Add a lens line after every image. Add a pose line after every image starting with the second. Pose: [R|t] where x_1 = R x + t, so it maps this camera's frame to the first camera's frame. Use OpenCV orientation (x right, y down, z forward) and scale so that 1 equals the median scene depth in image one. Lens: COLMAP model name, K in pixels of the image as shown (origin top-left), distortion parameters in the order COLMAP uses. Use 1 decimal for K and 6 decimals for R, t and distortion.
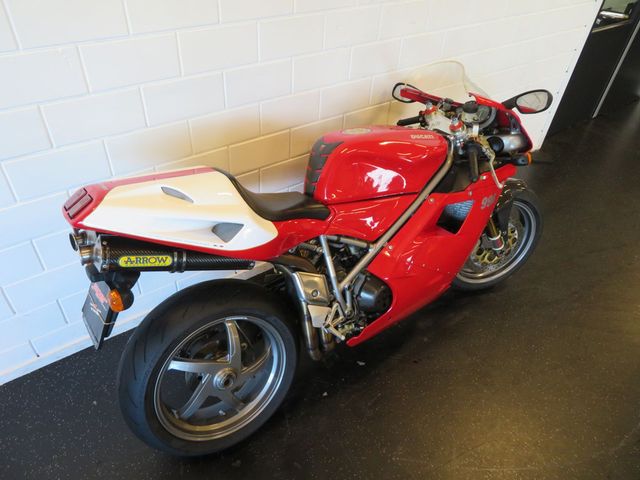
lens RADIAL K [[452.8, 0, 320.0], [0, 452.8, 240.0], [0, 0, 1]] dist [-0.008063, -0.002188]
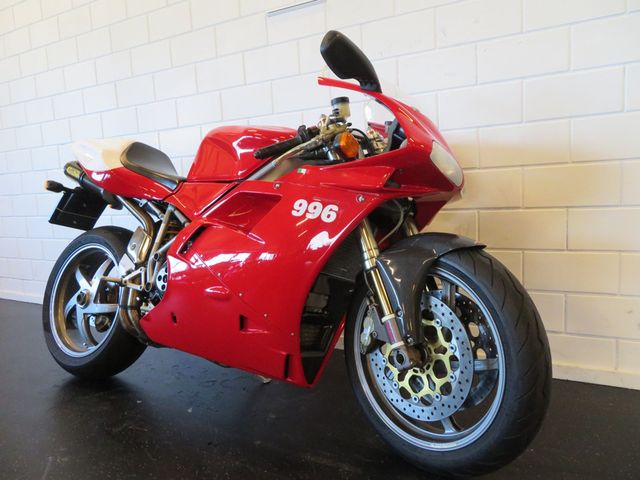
lens RADIAL K [[466.0, 0, 320.0], [0, 466.0, 240.0], [0, 0, 1]] dist [0.001396, -0.000281]
pose [[0.415095, 0.016194, -0.909634, 1.014984], [-0.529393, 0.817437, -0.227026, 0.104947], [0.739892, 0.575791, 0.347887, 0.791984]]
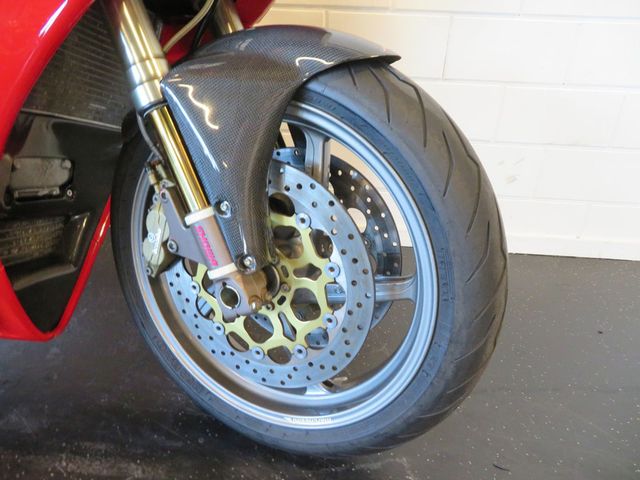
lens RADIAL K [[452.8, 0, 320.0], [0, 452.8, 240.0], [0, 0, 1]] dist [-0.008063, -0.002188]
pose [[0.753857, 0.264461, -0.601465, 0.696214], [-0.415922, 0.900733, -0.125255, 0.011455], [0.508634, 0.344587, 0.789019, 0.969420]]
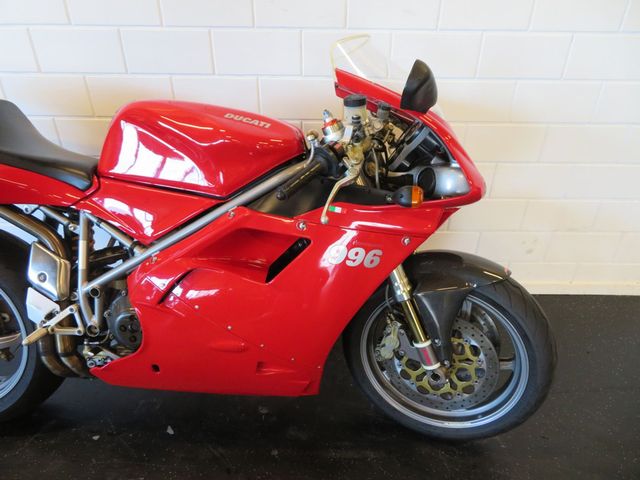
lens RADIAL K [[452.8, 0, 320.0], [0, 452.8, 240.0], [0, 0, 1]] dist [-0.008063, -0.002188]
pose [[0.798810, 0.265229, -0.539959, 0.650716], [-0.361252, 0.929200, -0.078008, -0.043104], [0.481040, 0.257375, 0.838068, 0.480048]]
